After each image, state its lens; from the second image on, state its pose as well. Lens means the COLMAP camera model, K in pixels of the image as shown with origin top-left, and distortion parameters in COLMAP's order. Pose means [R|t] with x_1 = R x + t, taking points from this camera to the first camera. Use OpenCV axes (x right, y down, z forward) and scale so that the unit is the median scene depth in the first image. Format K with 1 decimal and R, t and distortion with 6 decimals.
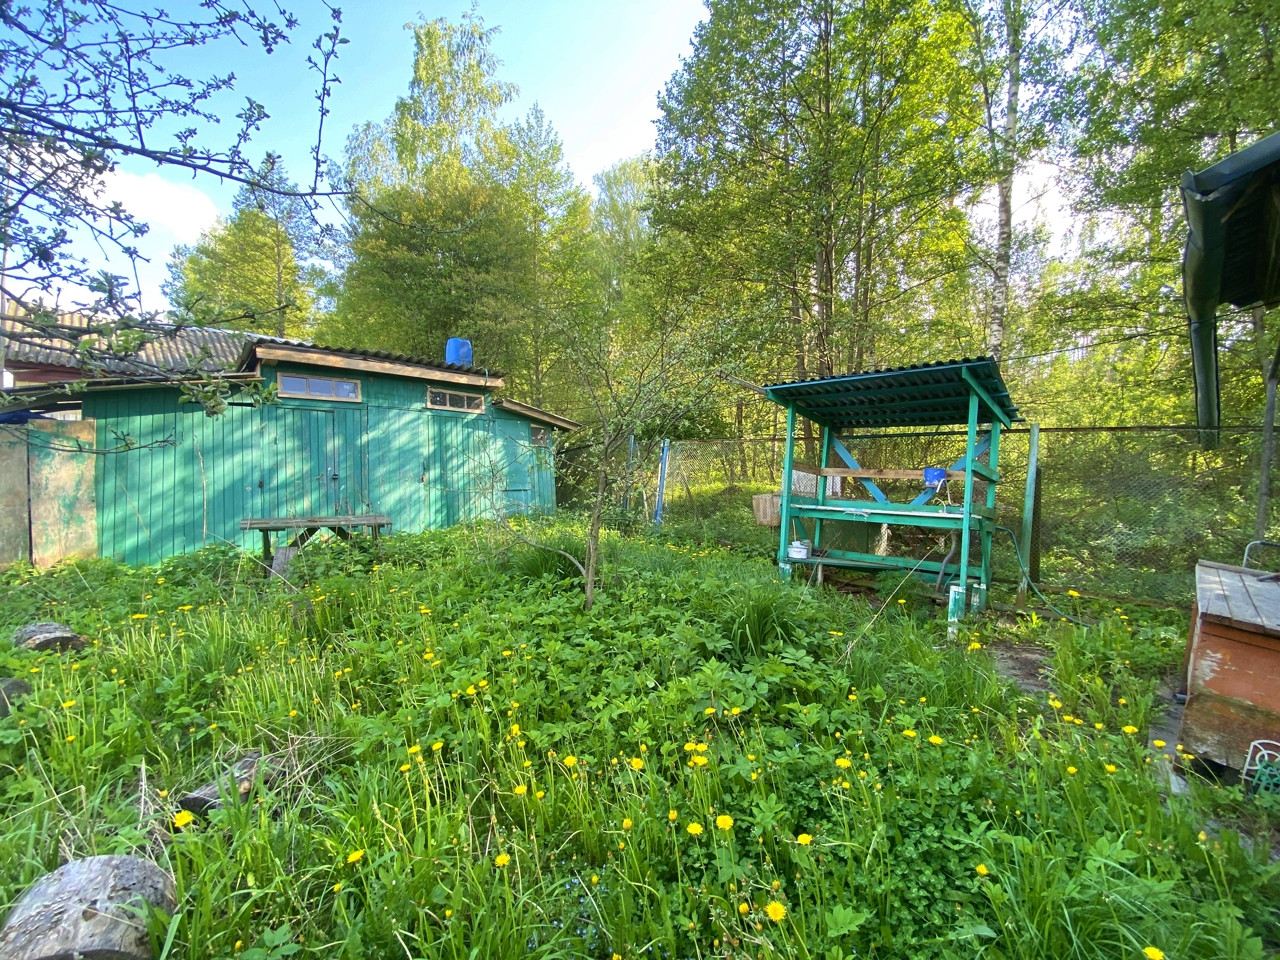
lens RADIAL K [[514.3, 0, 639.9], [0, 514.3, 484.2], [0, 0, 1]] dist [0.004012, -0.011324]
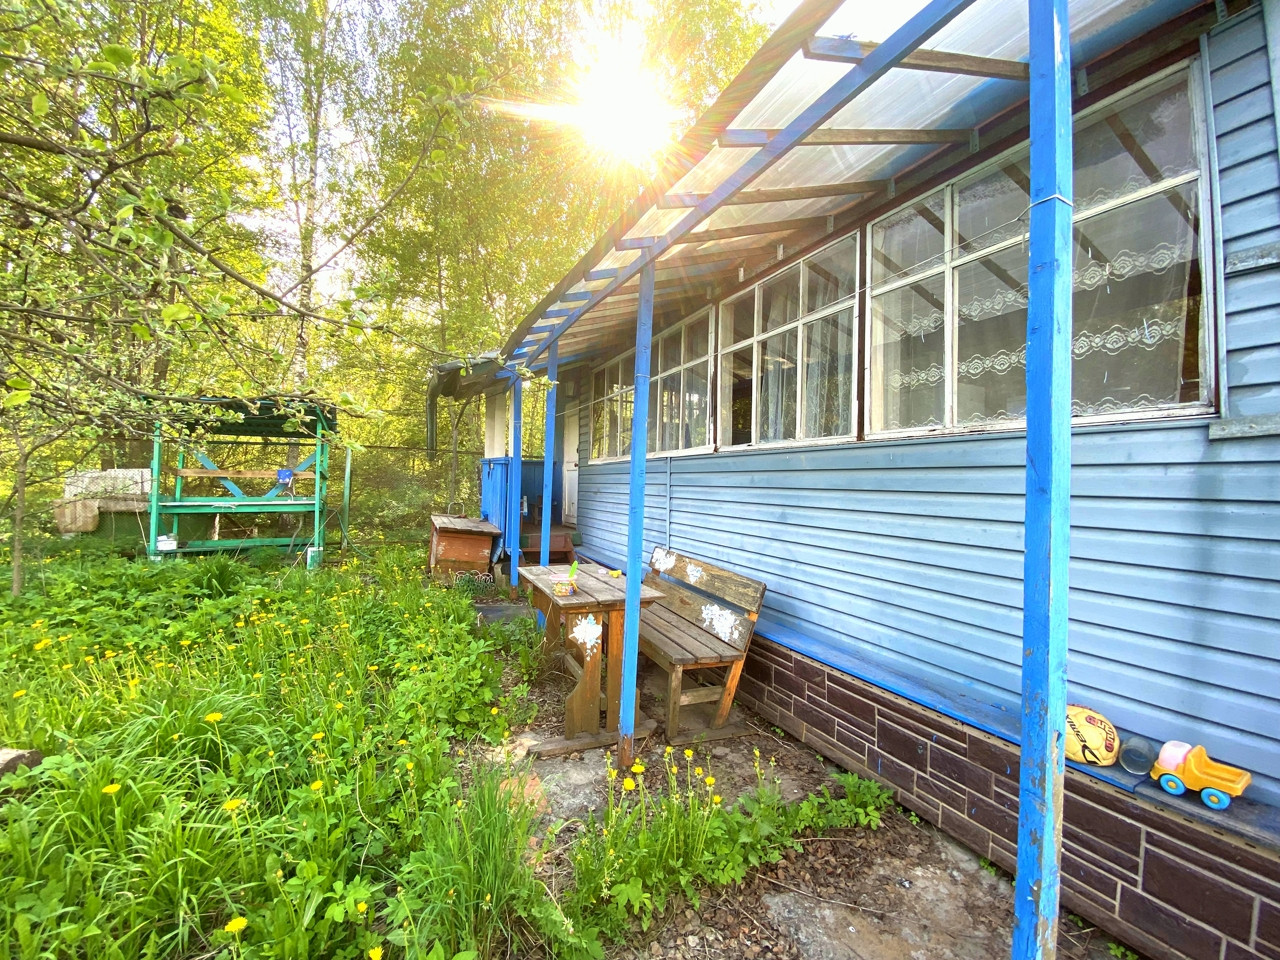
lens RADIAL K [[514.3, 0, 640.7], [0, 514.3, 479.6], [0, 0, 1]] dist [0.004012, -0.011324]
pose [[0.323637, -0.012718, 0.946096, -0.412260], [0.040239, 0.999190, -0.000333, 0.034734], [-0.945325, 0.038178, 0.323887, -0.329858]]
